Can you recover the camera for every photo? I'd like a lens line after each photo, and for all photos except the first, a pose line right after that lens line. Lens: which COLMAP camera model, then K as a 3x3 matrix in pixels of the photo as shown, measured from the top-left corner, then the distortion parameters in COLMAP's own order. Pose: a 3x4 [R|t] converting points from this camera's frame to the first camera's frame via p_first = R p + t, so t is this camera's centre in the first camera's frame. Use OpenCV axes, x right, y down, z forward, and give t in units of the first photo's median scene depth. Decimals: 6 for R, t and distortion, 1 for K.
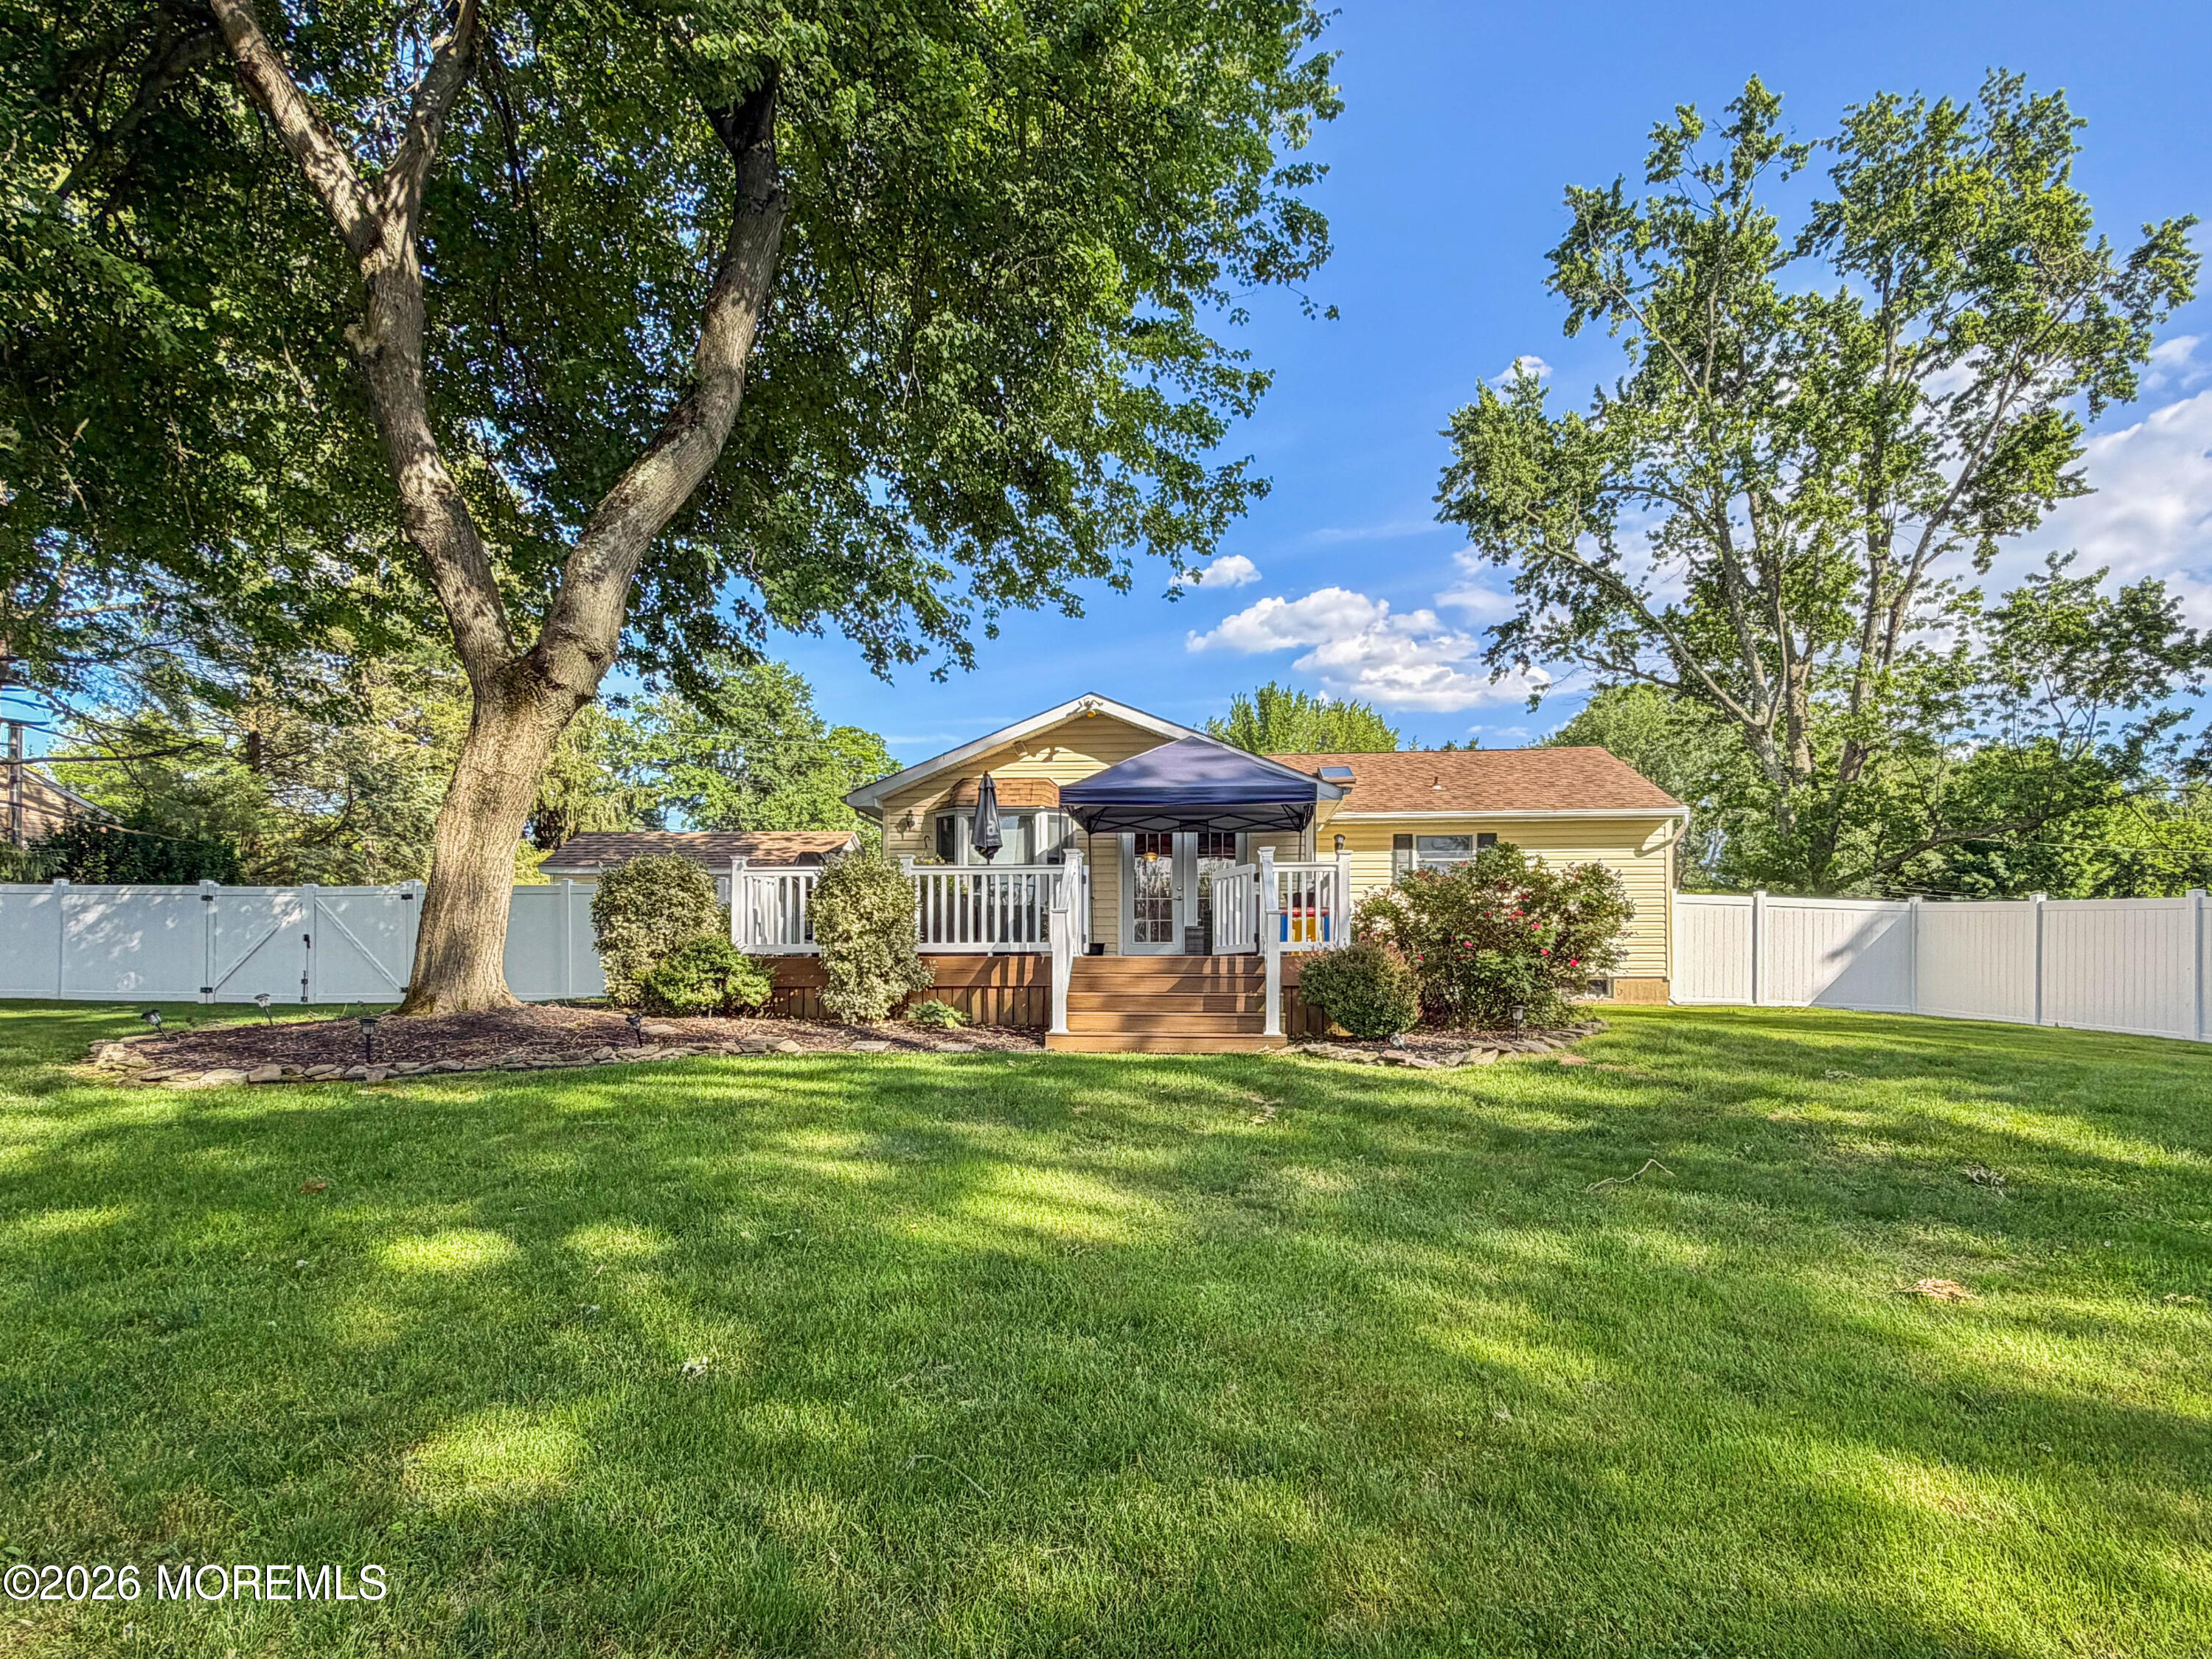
lens RADIAL K [[1218.6, 0, 1095.5], [0, 1218.6, 954.8], [0, 0, 1]] dist [-0.002174, 0.003050]
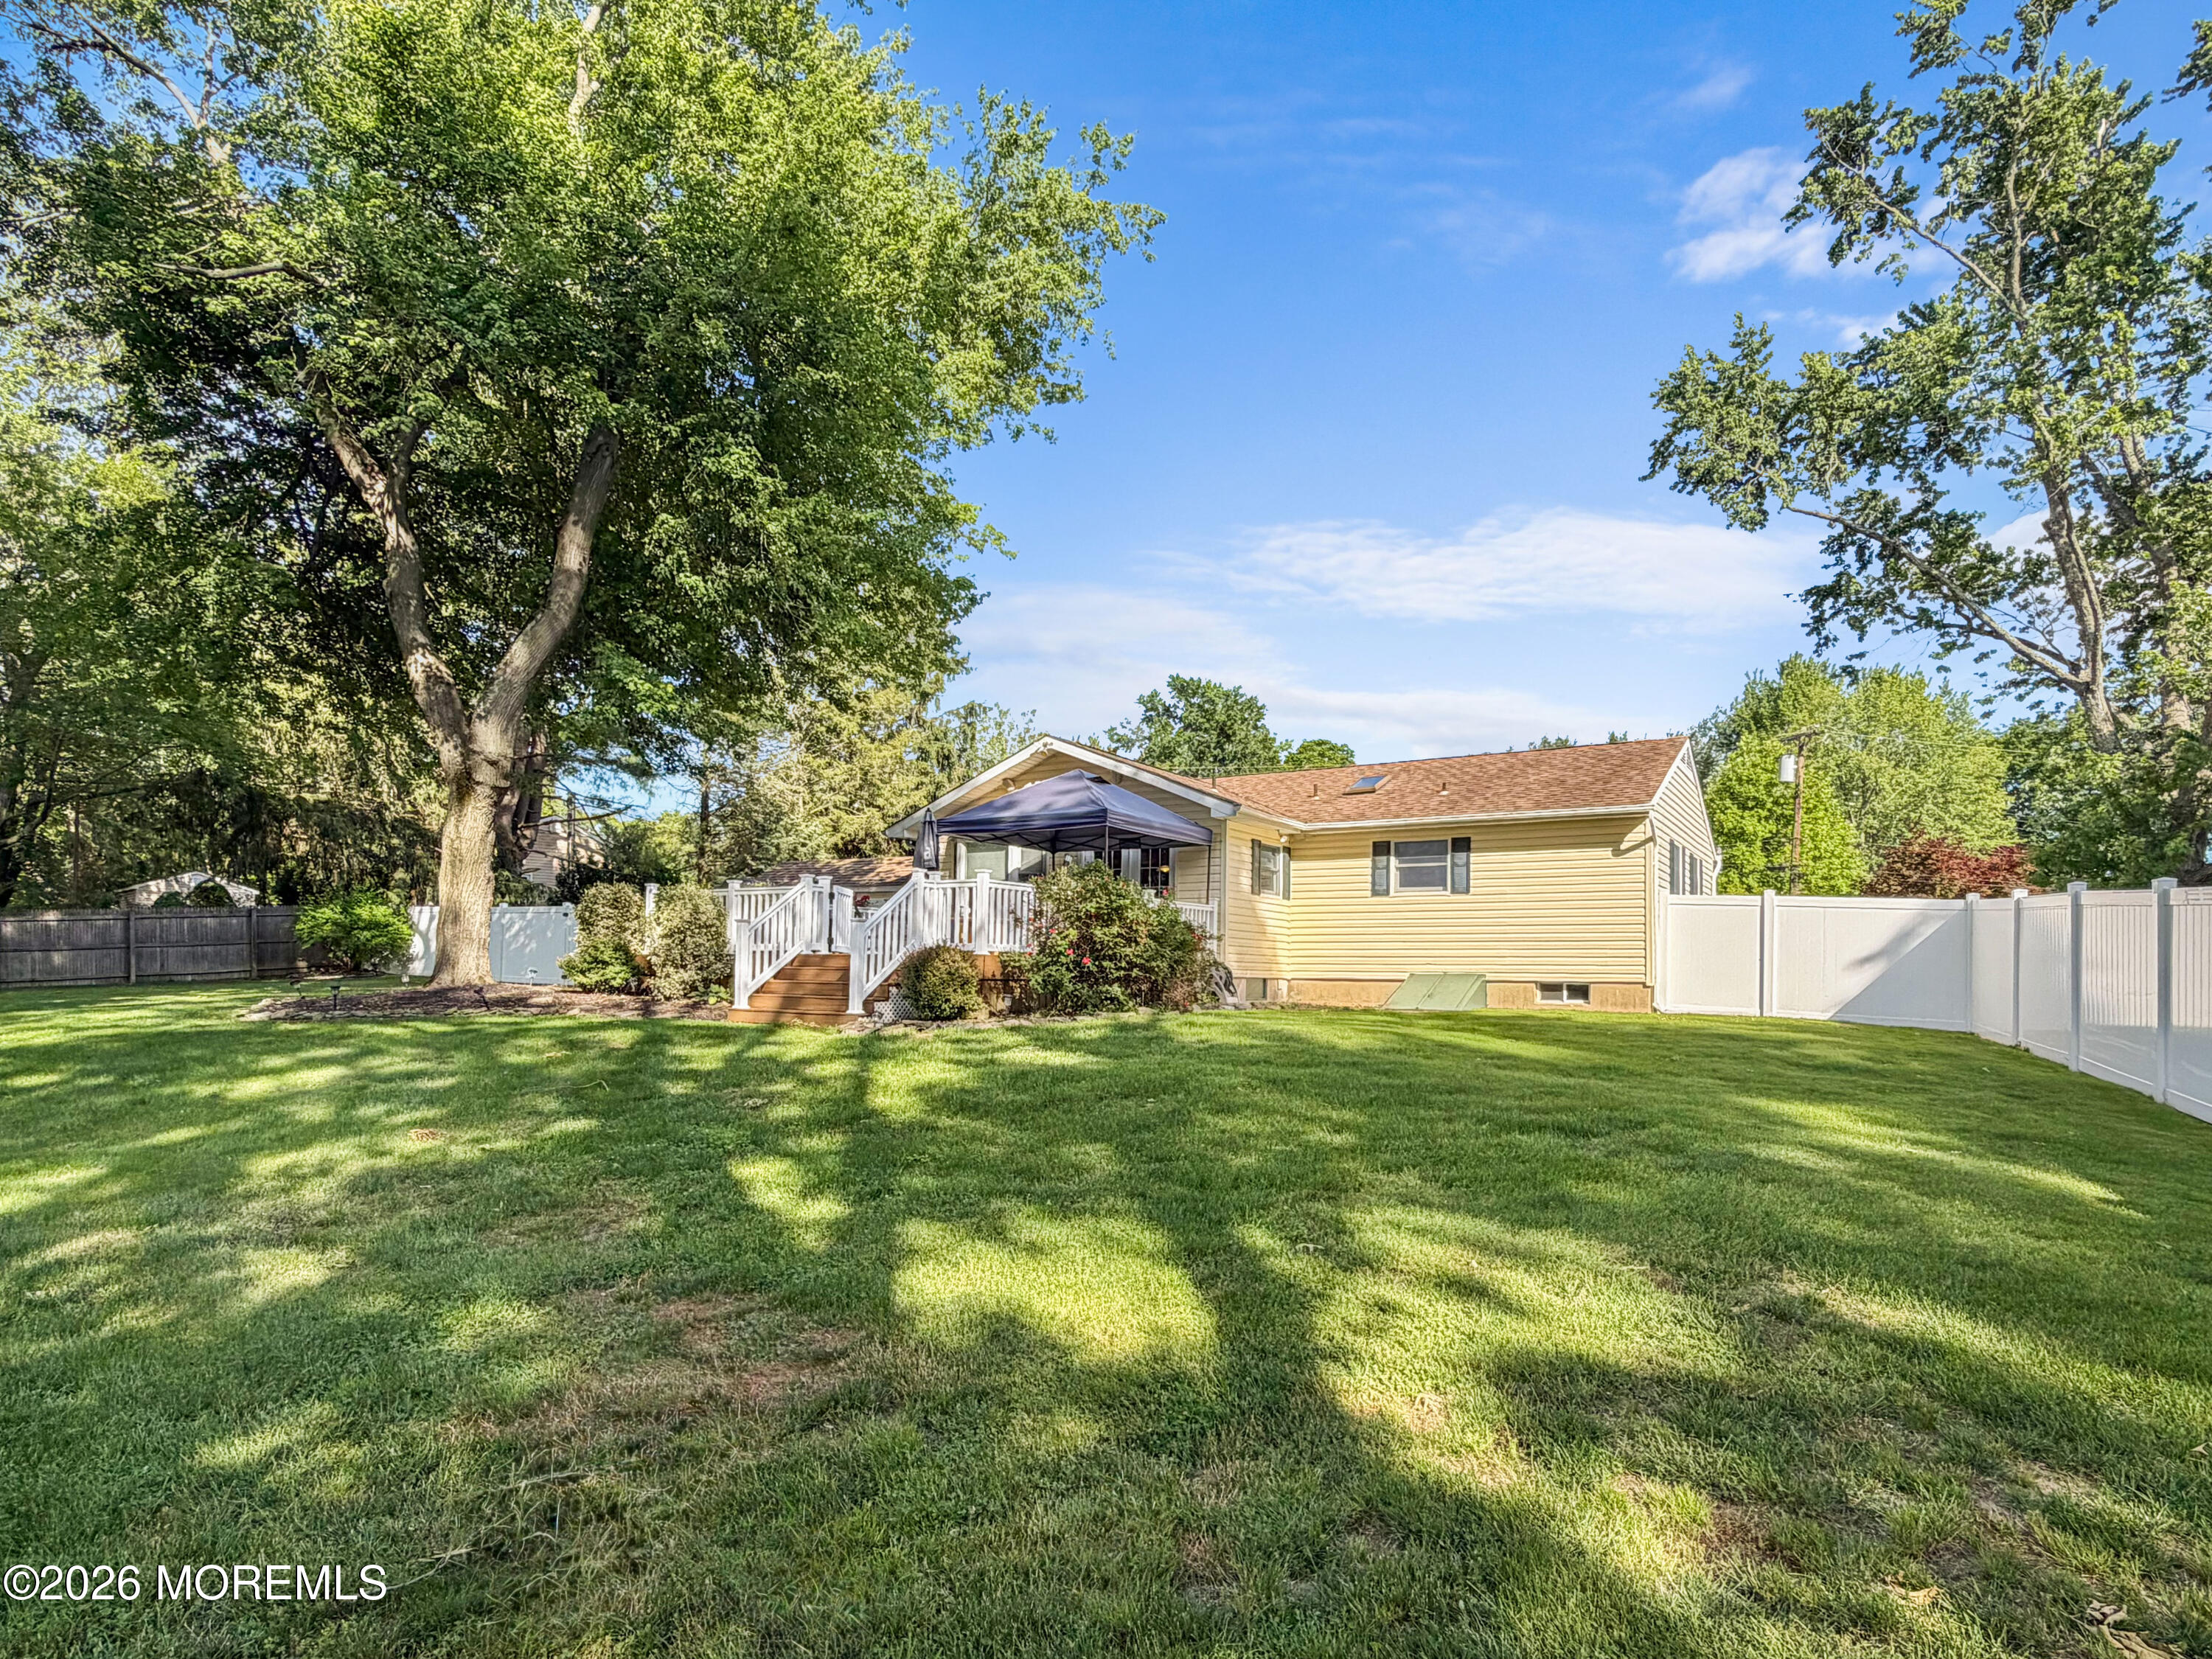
lens RADIAL K [[1218.6, 0, 1160.4], [0, 1218.6, 927.7], [0, 0, 1]] dist [-0.002174, 0.003050]
pose [[0.896435, -0.004610, -0.443151, 0.540479], [-0.005911, 0.999733, -0.022356, -0.000712], [0.443136, 0.022660, 0.896168, -0.014576]]
